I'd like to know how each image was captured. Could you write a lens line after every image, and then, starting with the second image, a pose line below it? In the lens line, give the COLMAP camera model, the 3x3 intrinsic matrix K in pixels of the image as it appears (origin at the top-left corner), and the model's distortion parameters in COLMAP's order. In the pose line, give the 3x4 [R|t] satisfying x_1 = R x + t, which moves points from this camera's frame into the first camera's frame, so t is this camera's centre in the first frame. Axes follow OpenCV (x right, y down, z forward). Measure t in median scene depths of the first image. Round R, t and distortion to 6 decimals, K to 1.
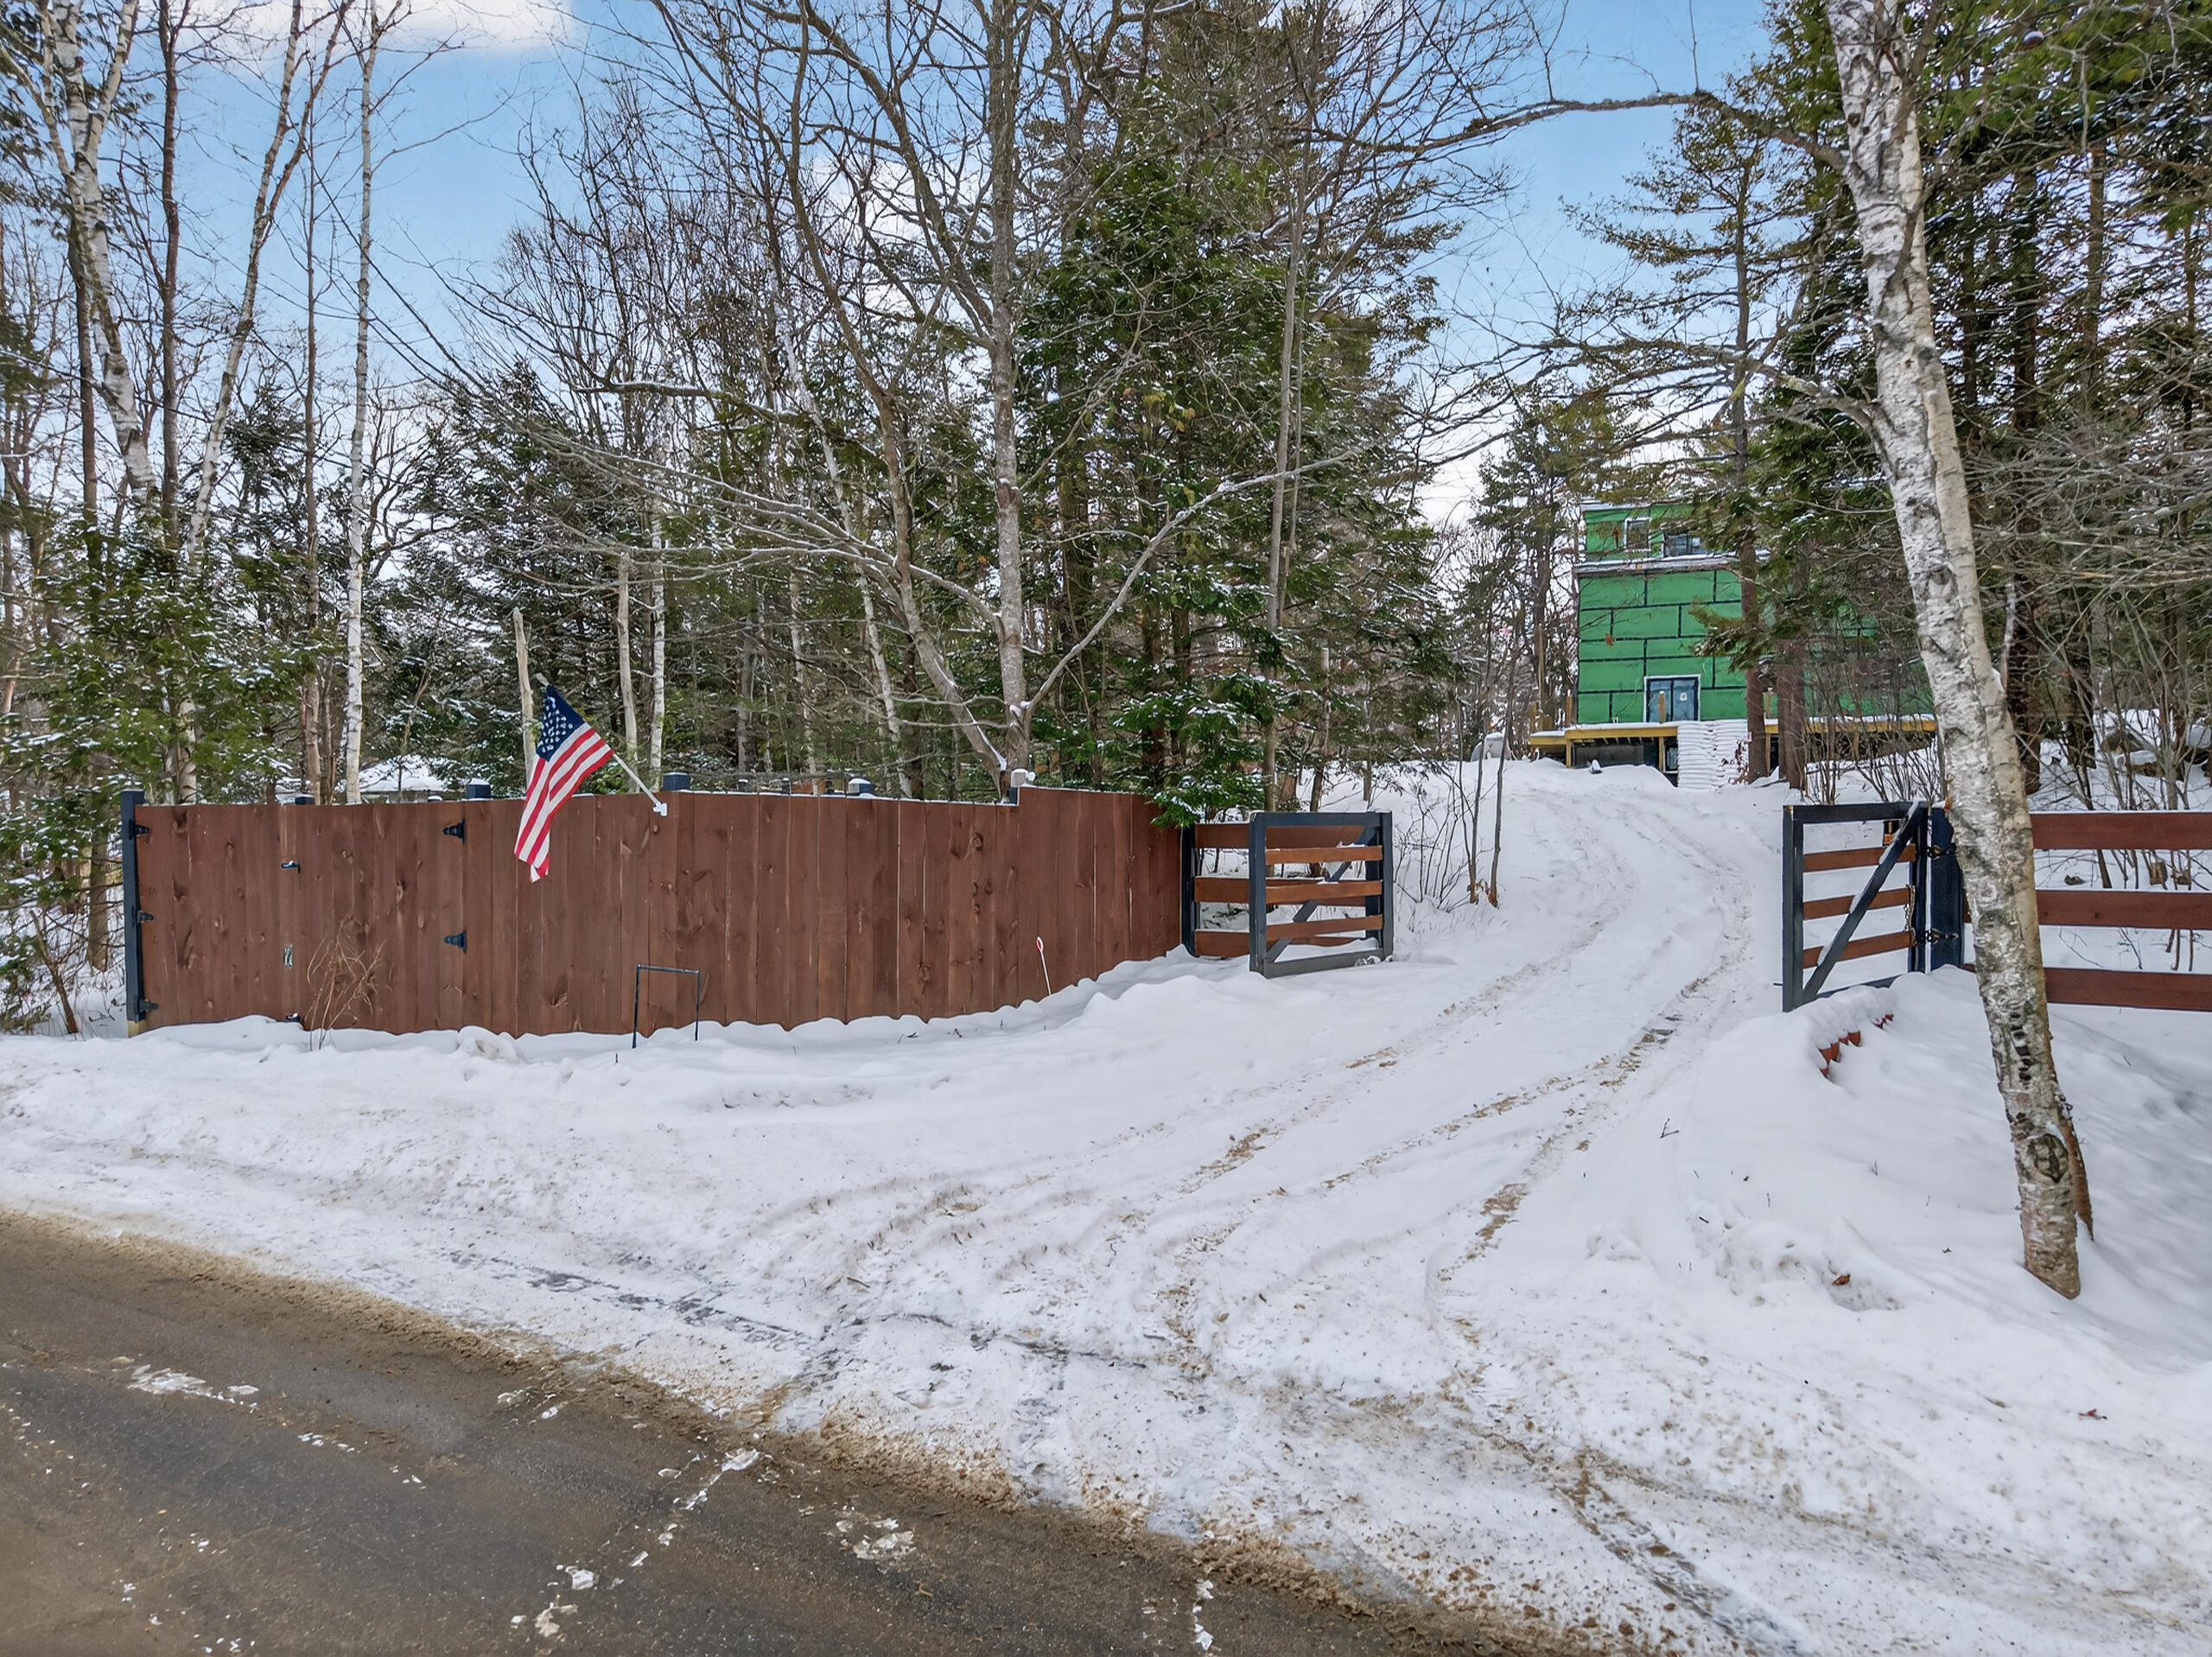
lens RADIAL K [[1718.8, 0, 1106.0], [0, 1718.8, 828.5], [0, 0, 1]] dist [0.167518, -0.423363]
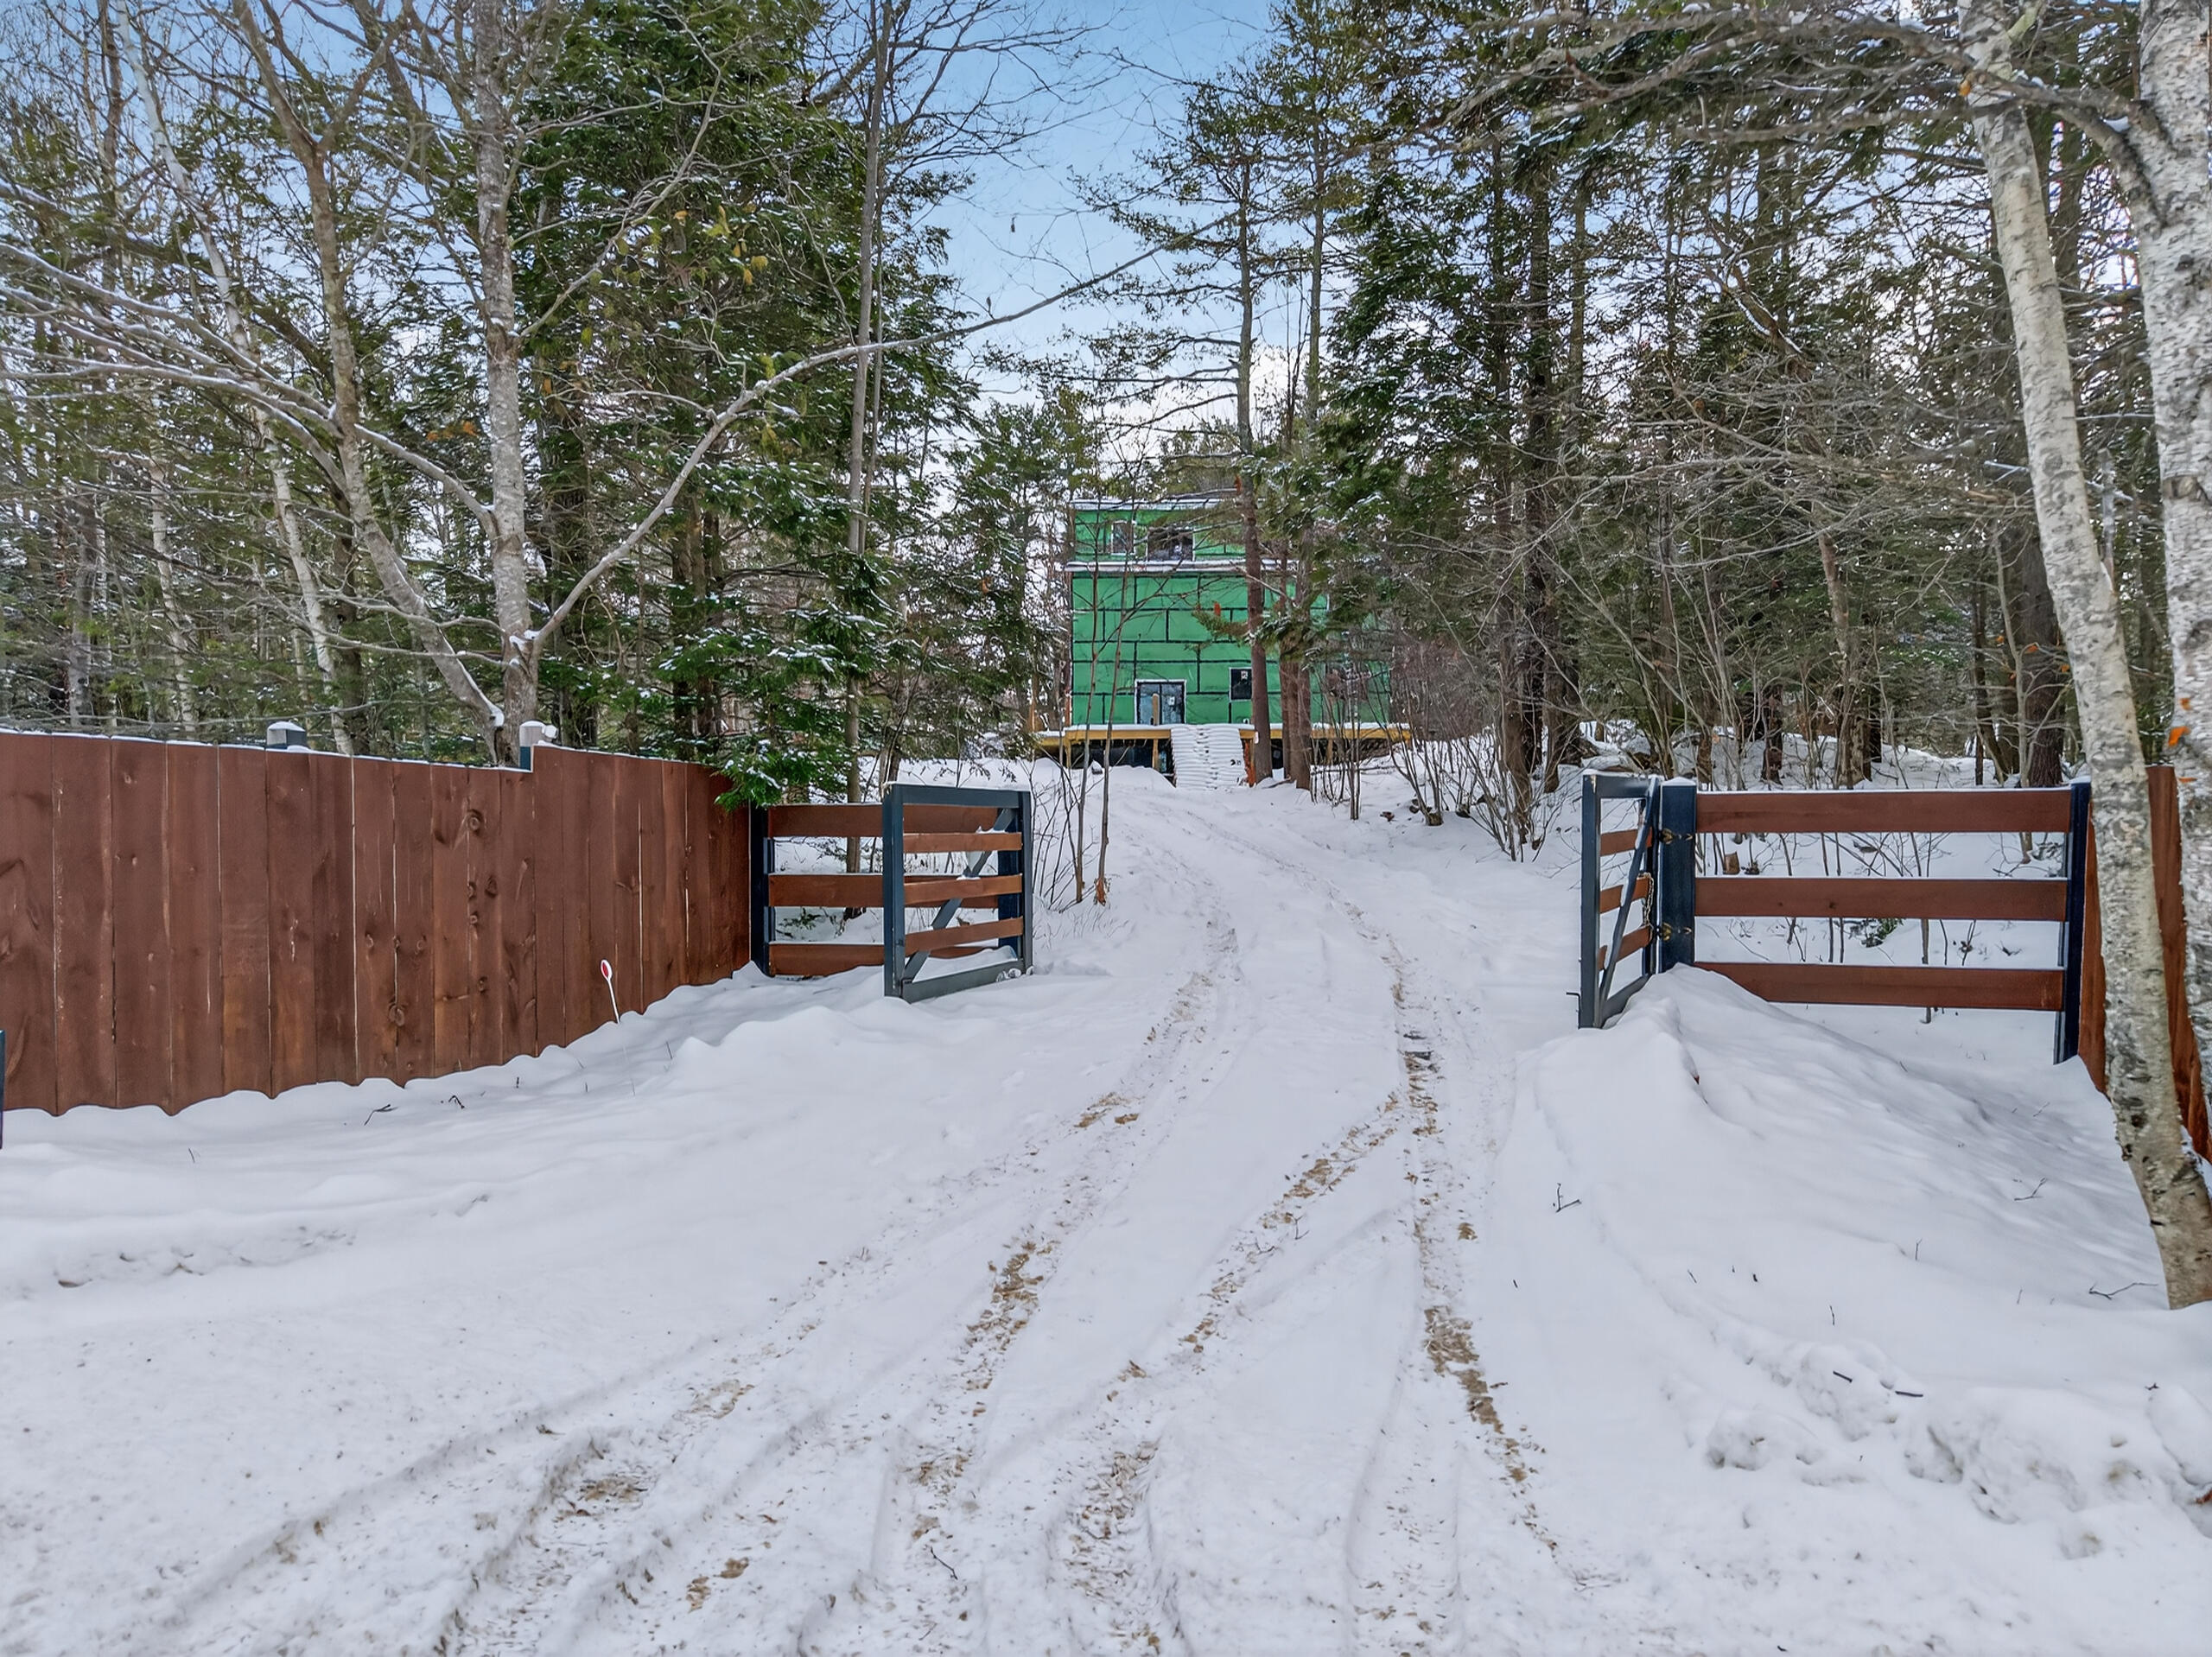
lens RADIAL K [[1741.2, 0, 1221.5], [0, 1741.2, 895.9], [0, 0, 1]] dist [0.049954, -0.072933]
pose [[0.931918, -0.010519, 0.362516, -0.045991], [-0.002468, 0.999372, 0.035342, 0.010606], [-0.362661, -0.033830, 0.931307, 0.211466]]
